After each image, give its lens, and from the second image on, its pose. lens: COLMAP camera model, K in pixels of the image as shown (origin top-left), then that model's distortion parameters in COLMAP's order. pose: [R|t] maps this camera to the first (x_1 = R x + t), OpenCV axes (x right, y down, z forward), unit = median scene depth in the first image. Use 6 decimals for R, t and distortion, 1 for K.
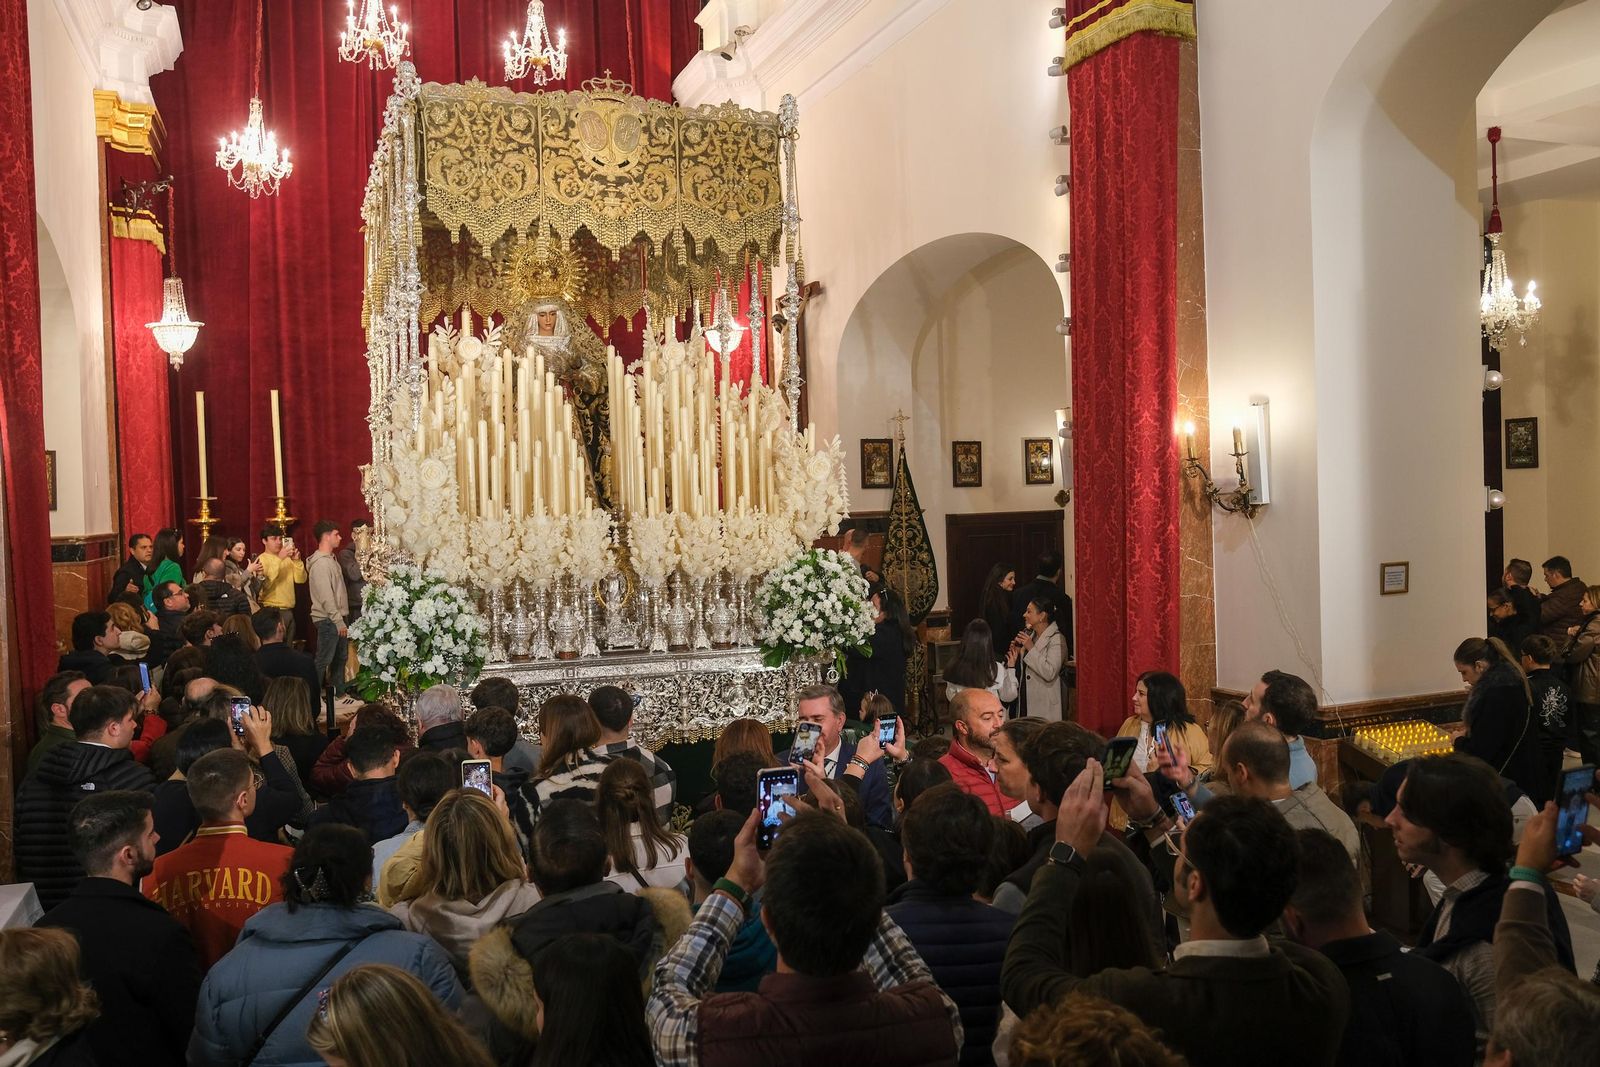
lens RADIAL K [[1335.8, 0, 807.1], [0, 1335.8, 534.7], [0, 0, 1]] dist [-0.022527, 0.010433]
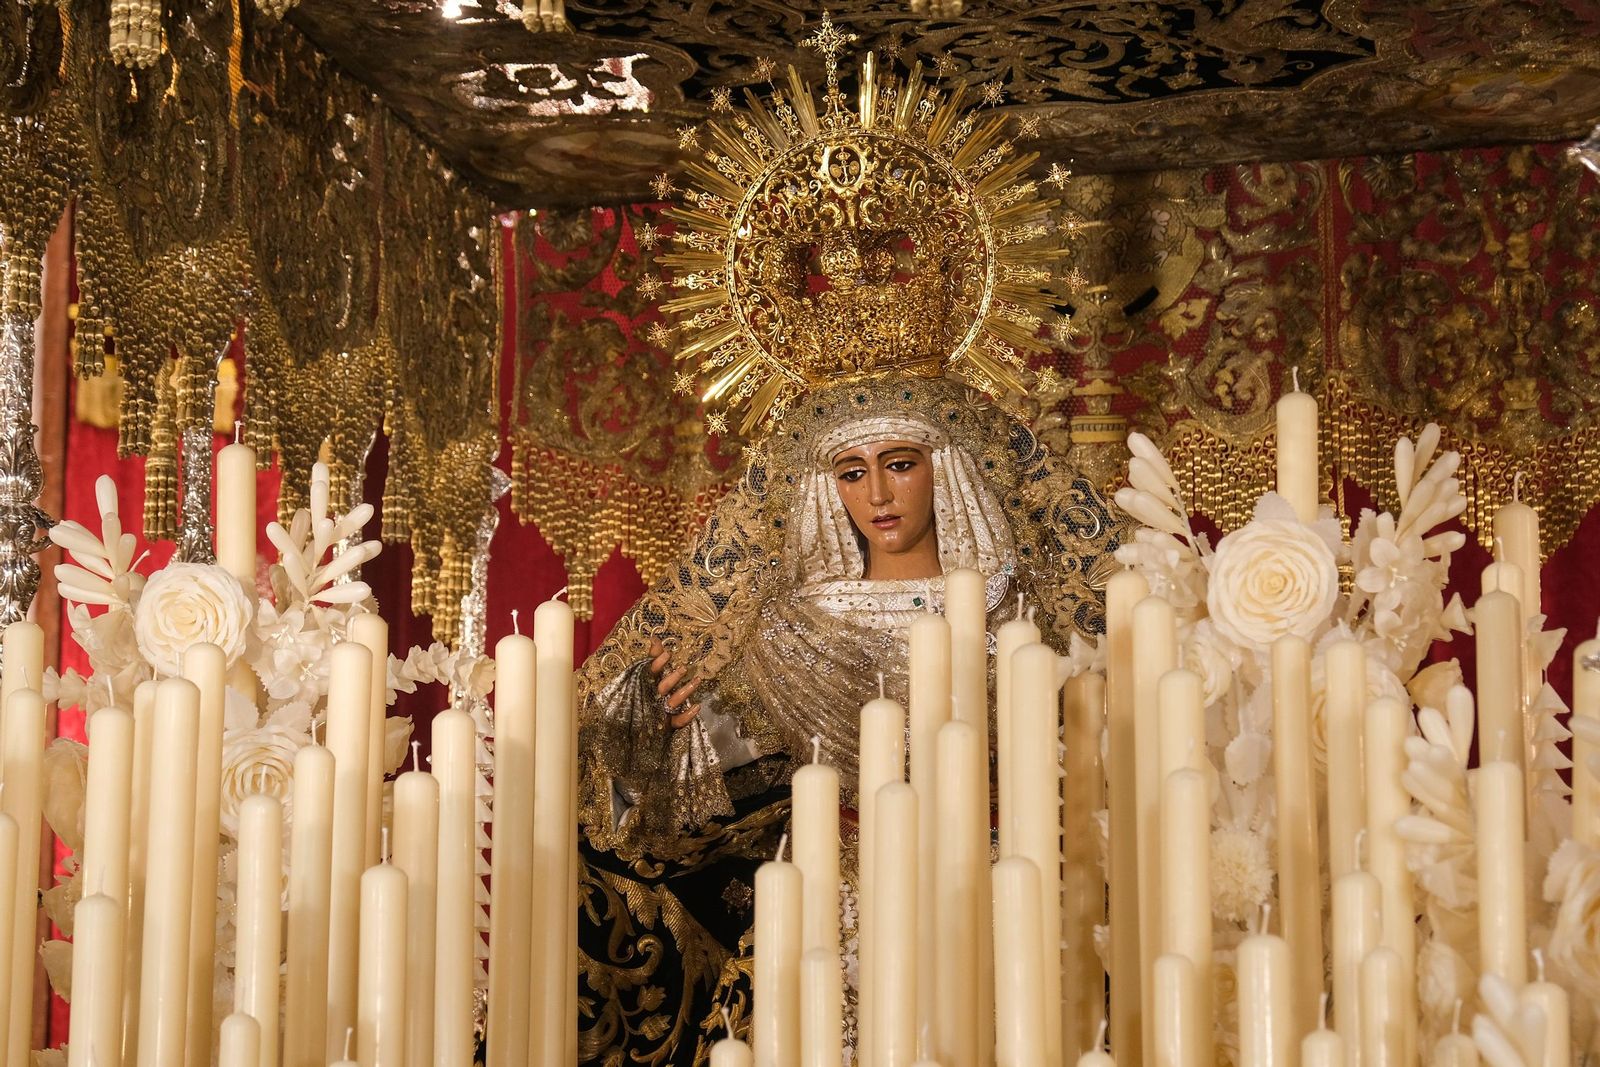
lens RADIAL K [[4598.9, 0, 885.4], [0, 4598.9, 474.4], [0, 0, 1]] dist [0.034545, 1.217760]
pose [[0.828457, -0.098747, -0.551279, 0.213022], [-0.032179, 0.974315, -0.222880, -0.015367], [0.559128, 0.202386, 0.804000, 0.536315]]
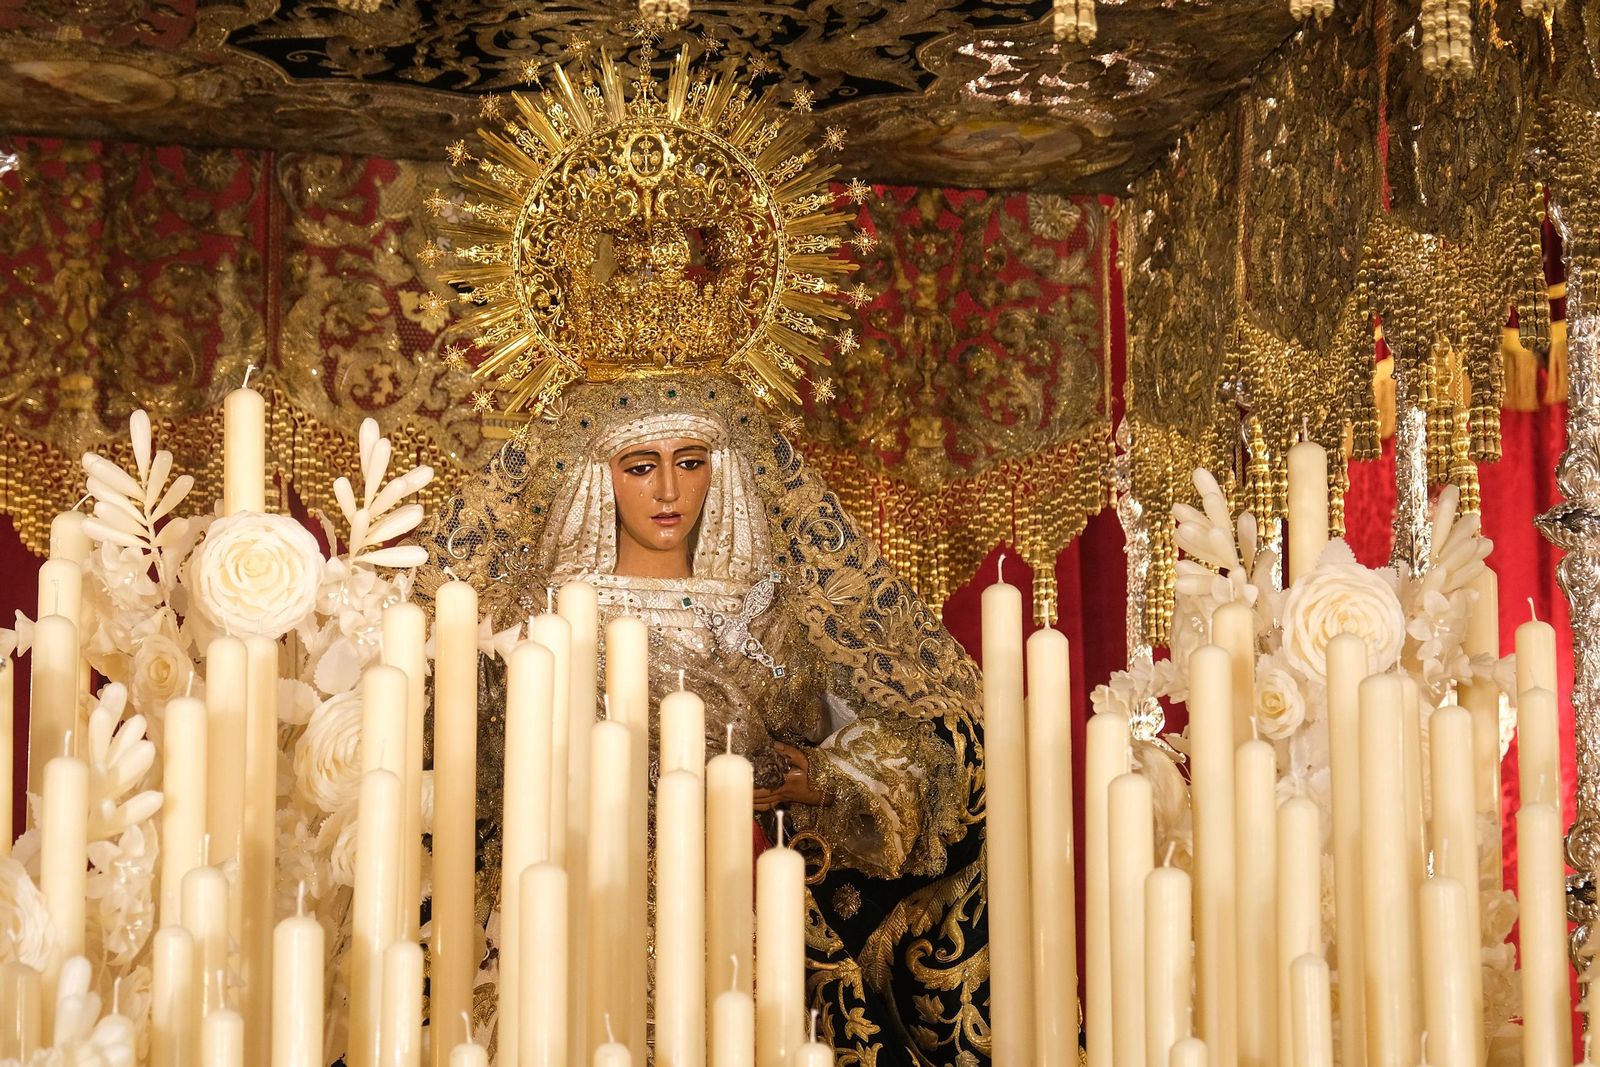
lens RADIAL K [[4954.5, 0, 800.0], [0, 4954.5, 533.5], [0, 0, 1]] dist [-0.014423, 0.840211]
pose [[0.988849, -0.010522, -0.148551, -0.079847], [-0.023033, 0.974692, -0.222361, 0.005875], [0.147131, 0.223303, 0.963581, 0.363507]]
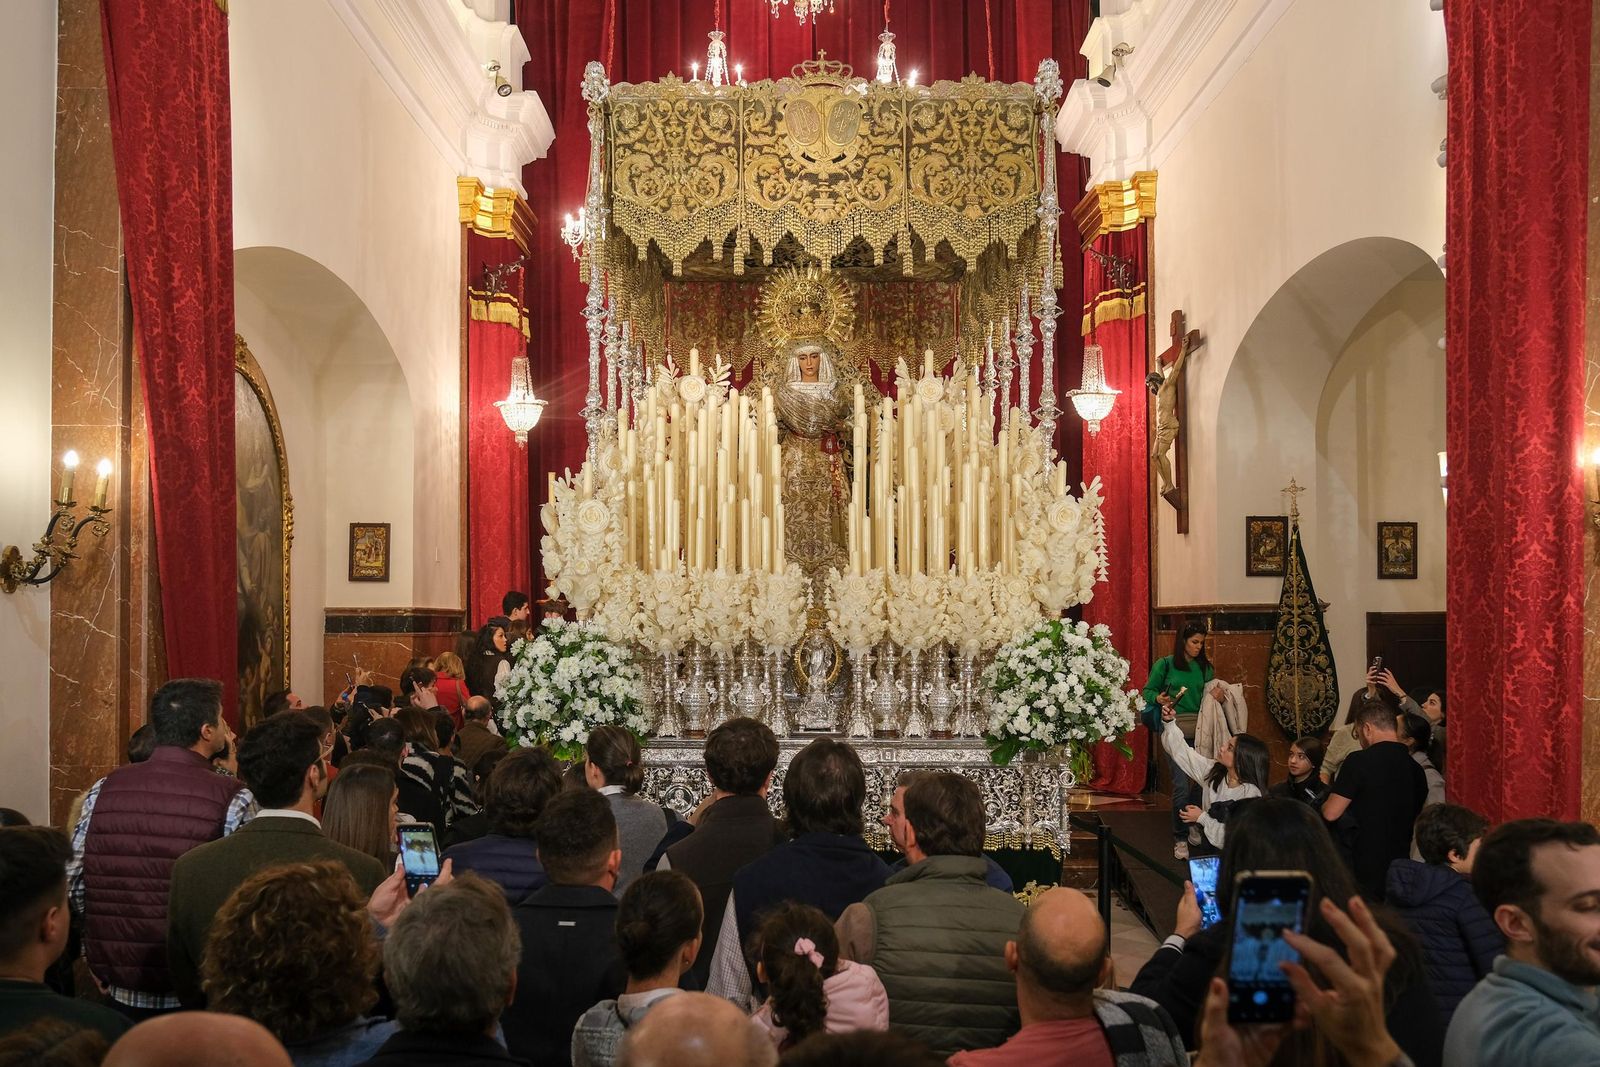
lens RADIAL K [[1382.7, 0, 789.8], [0, 1382.7, 615.1], [0, 0, 1]] dist [-0.021174, 0.009132]
pose [[0.930073, 0.020597, -0.366797, 0.156483], [-0.032048, 0.999170, -0.025156, 0.034046], [0.365974, 0.035152, 0.929961, 0.177804]]
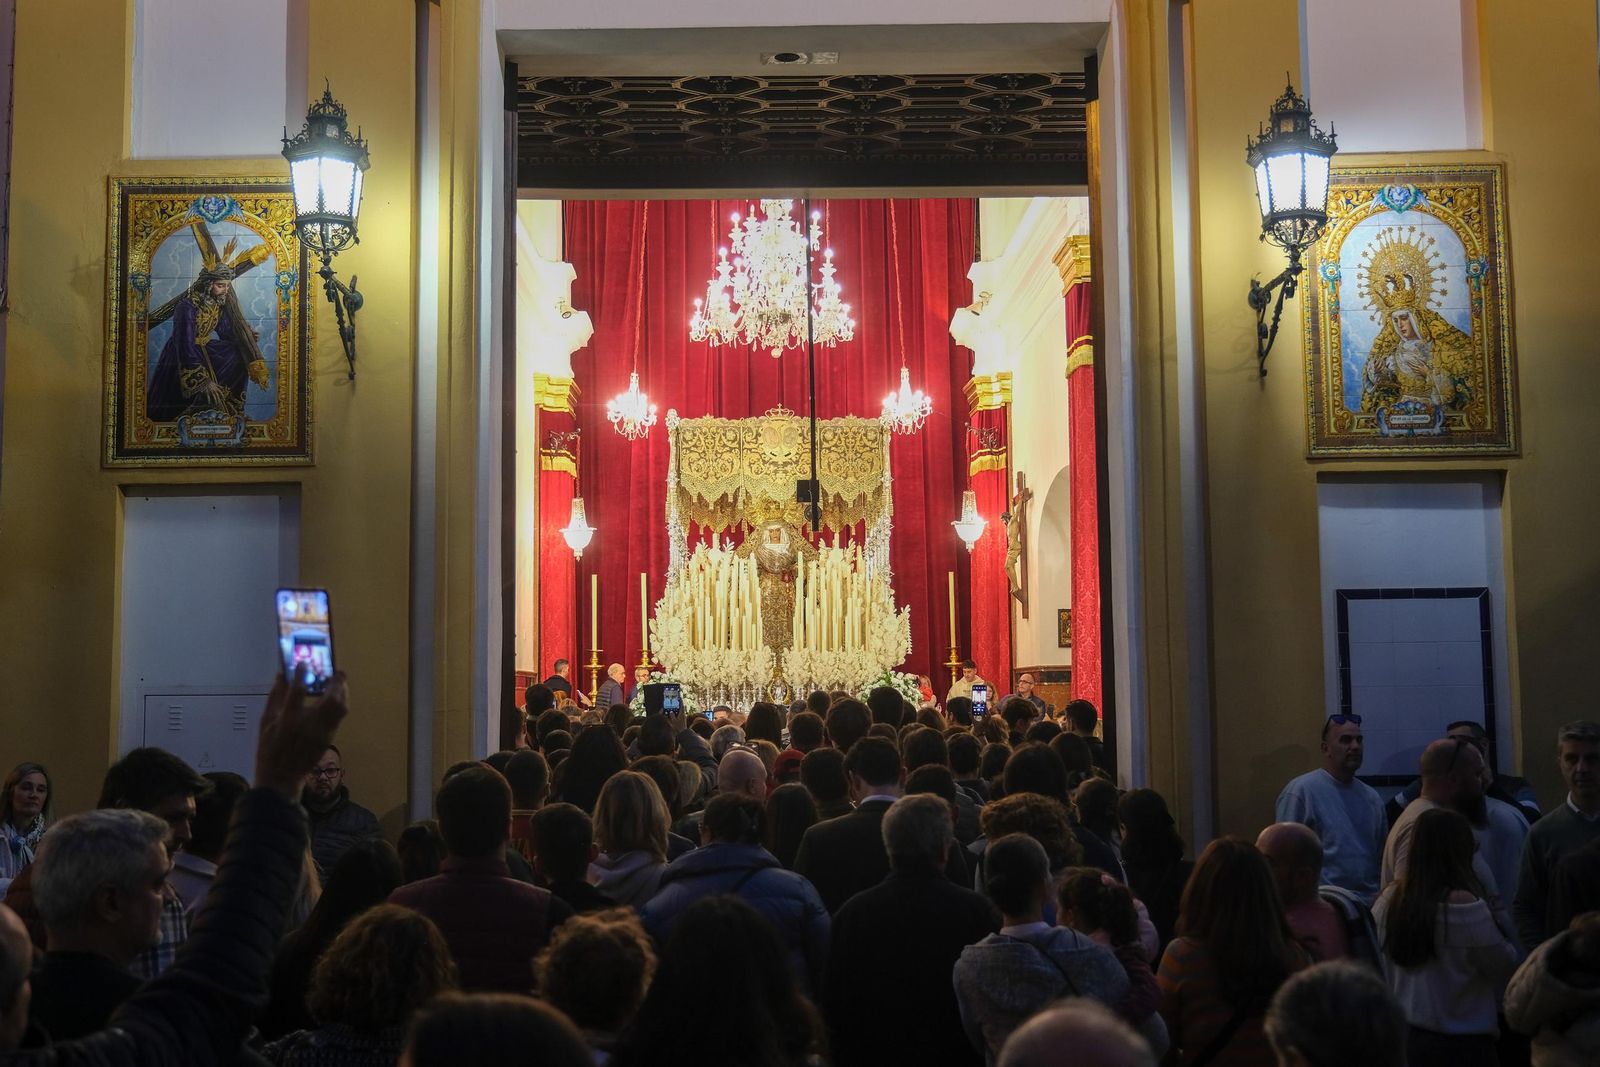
lens RADIAL K [[1829.3, 0, 803.3], [0, 1829.3, 566.2], [0, 0, 1]] dist [-0.004843, 0.006935]
pose [[0.938694, -0.006802, -0.344684, 0.710242], [-0.026784, 0.995344, -0.092585, 0.096554], [0.343710, 0.096141, 0.934142, -1.245301]]
